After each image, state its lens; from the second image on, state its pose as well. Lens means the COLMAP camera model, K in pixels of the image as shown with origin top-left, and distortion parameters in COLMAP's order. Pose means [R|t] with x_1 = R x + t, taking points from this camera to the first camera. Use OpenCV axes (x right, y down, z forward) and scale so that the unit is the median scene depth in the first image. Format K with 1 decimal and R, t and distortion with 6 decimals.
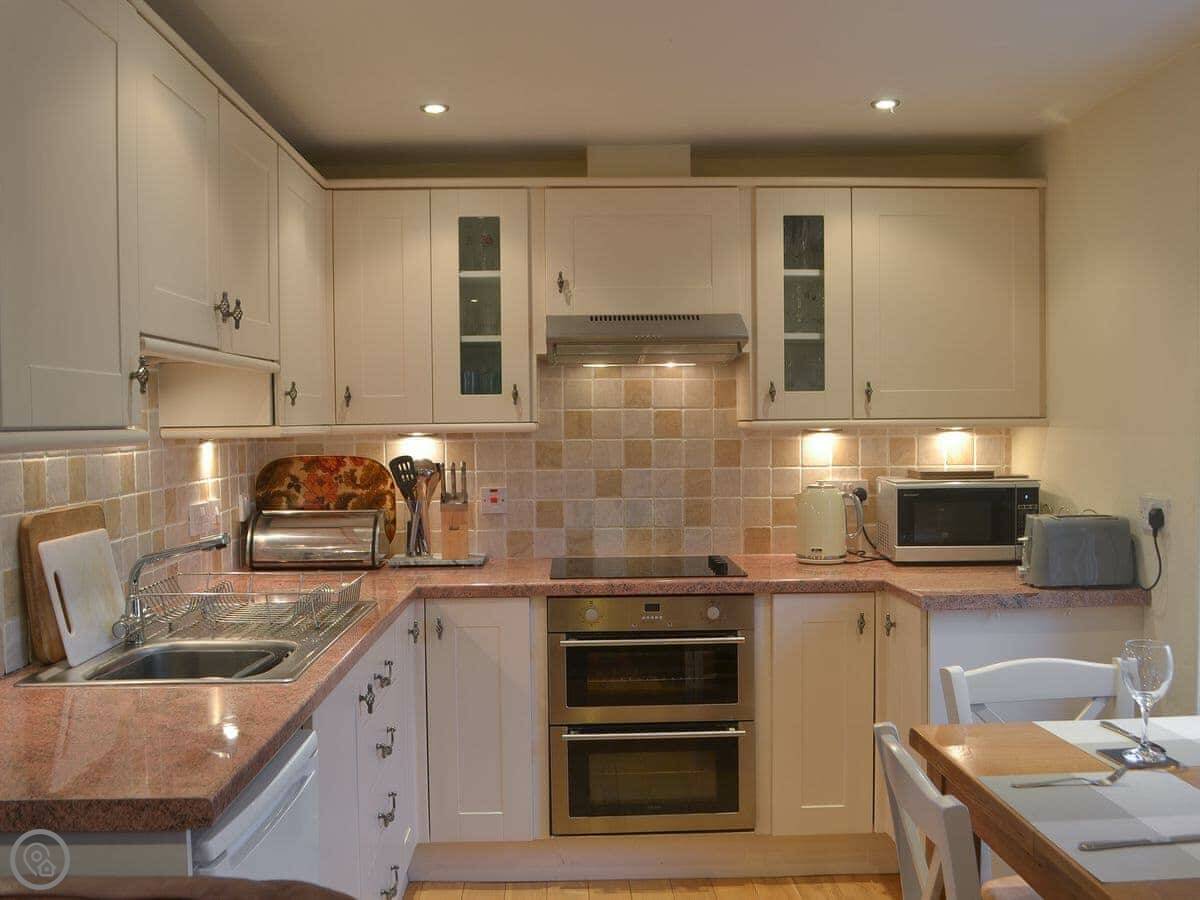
lens RADIAL K [[1278.8, 0, 600.0], [0, 1278.8, 450.0], [0, 0, 1]] dist [-0.075497, 0.010267]
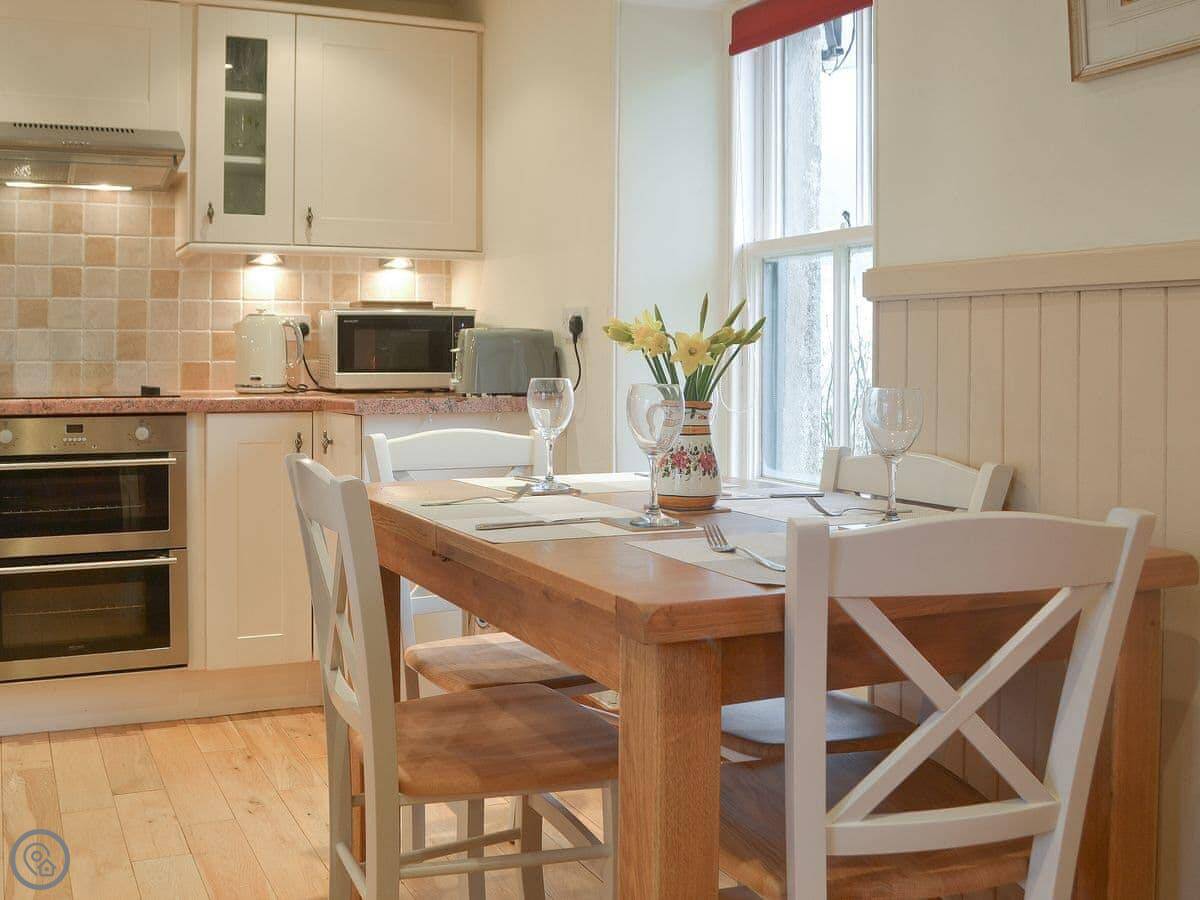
lens RADIAL K [[1278.8, 0, 600.0], [0, 1278.8, 450.0], [0, 0, 1]] dist [-0.075497, 0.010267]
pose [[0.926112, 0.011063, 0.377086, 0.047886], [0.001529, 0.999452, -0.033079, 0.167501], [-0.377245, 0.031212, 0.925587, 0.000286]]
